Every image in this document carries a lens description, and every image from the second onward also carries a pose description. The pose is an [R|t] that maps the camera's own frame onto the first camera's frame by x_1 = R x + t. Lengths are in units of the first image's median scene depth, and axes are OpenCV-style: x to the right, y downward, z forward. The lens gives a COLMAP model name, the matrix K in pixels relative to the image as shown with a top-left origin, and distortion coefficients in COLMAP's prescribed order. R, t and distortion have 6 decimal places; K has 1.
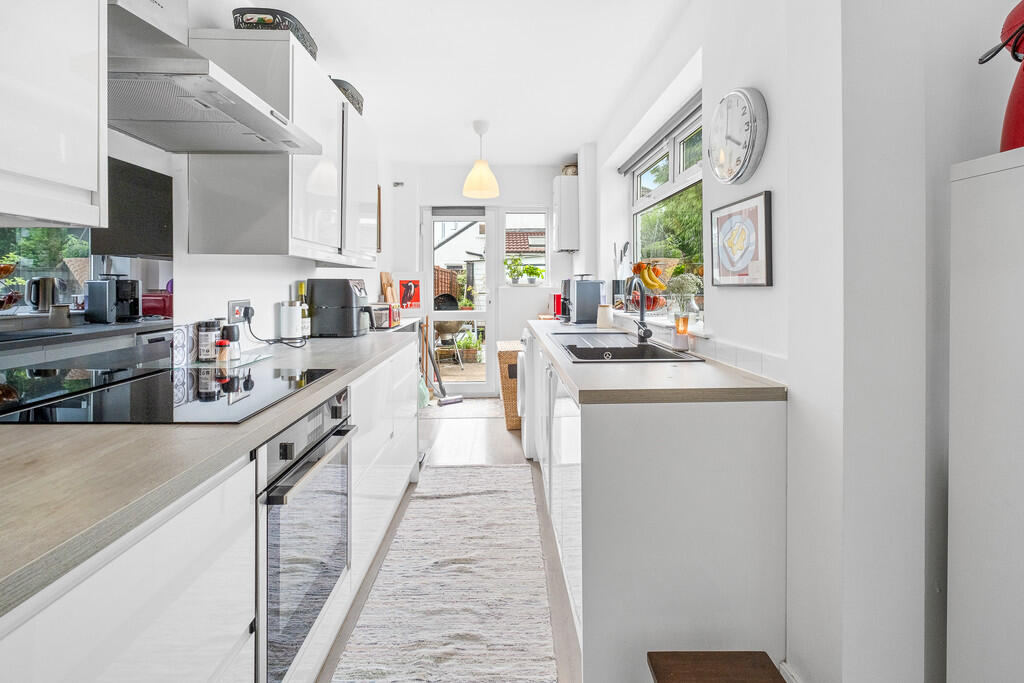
lens RADIAL K [[446.5, 0, 511.1], [0, 446.5, 285.3], [0, 0, 1]] dist [-0.001396, -0.000139]
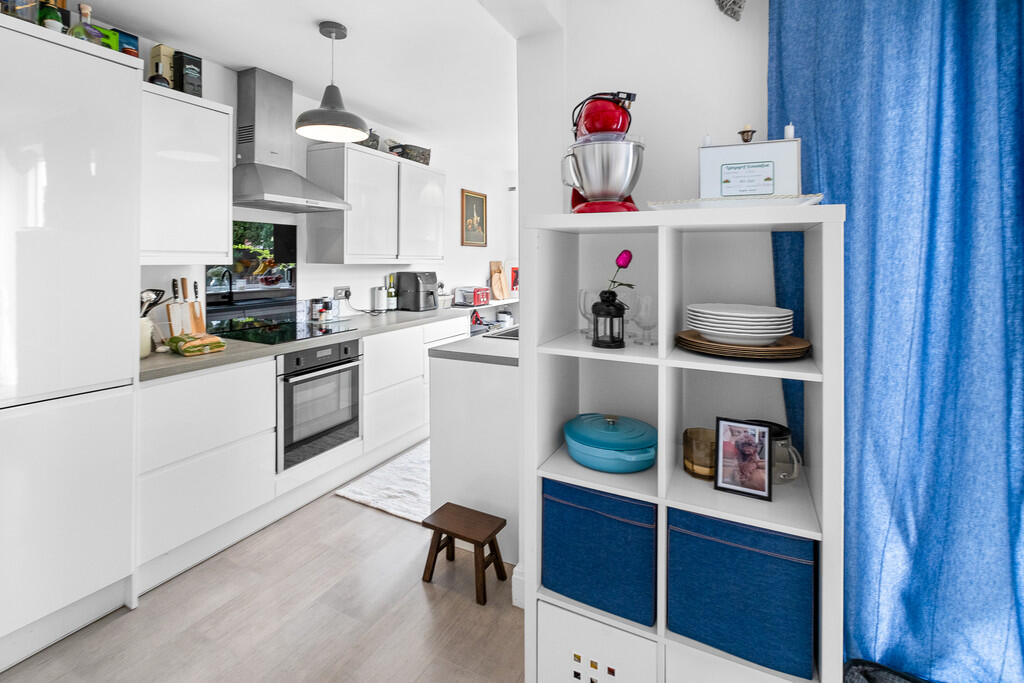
lens RADIAL K [[465.3, 0, 514.7], [0, 465.3, 260.1], [0, 0, 1]] dist [-0.000229, 0.000036]
pose [[0.885720, 0.004377, -0.464200, 0.887607], [-0.005107, 0.999987, -0.000316, -0.077901], [0.464192, 0.002650, 0.885730, -0.317878]]
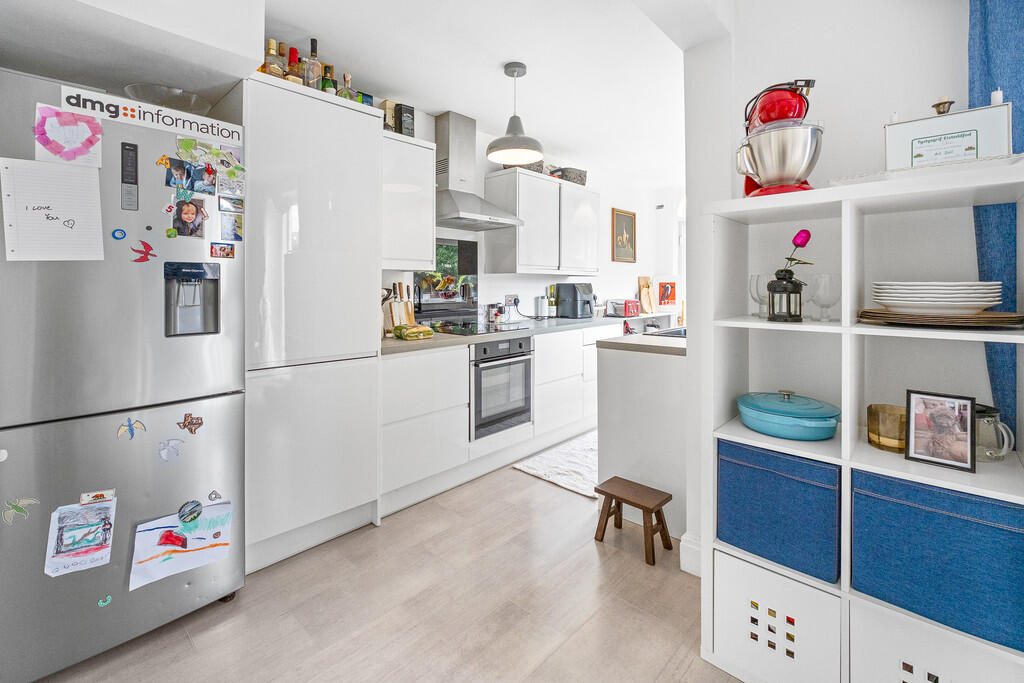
lens RADIAL K [[442.6, 0, 527.8], [0, 442.6, 288.1], [0, 0, 1]] dist [0.001085, 0.000101]
pose [[0.724664, 0.002877, -0.689096, 0.879290], [0.001346, 0.999983, 0.005591, -0.008953], [0.689101, -0.004979, 0.724648, -0.429485]]
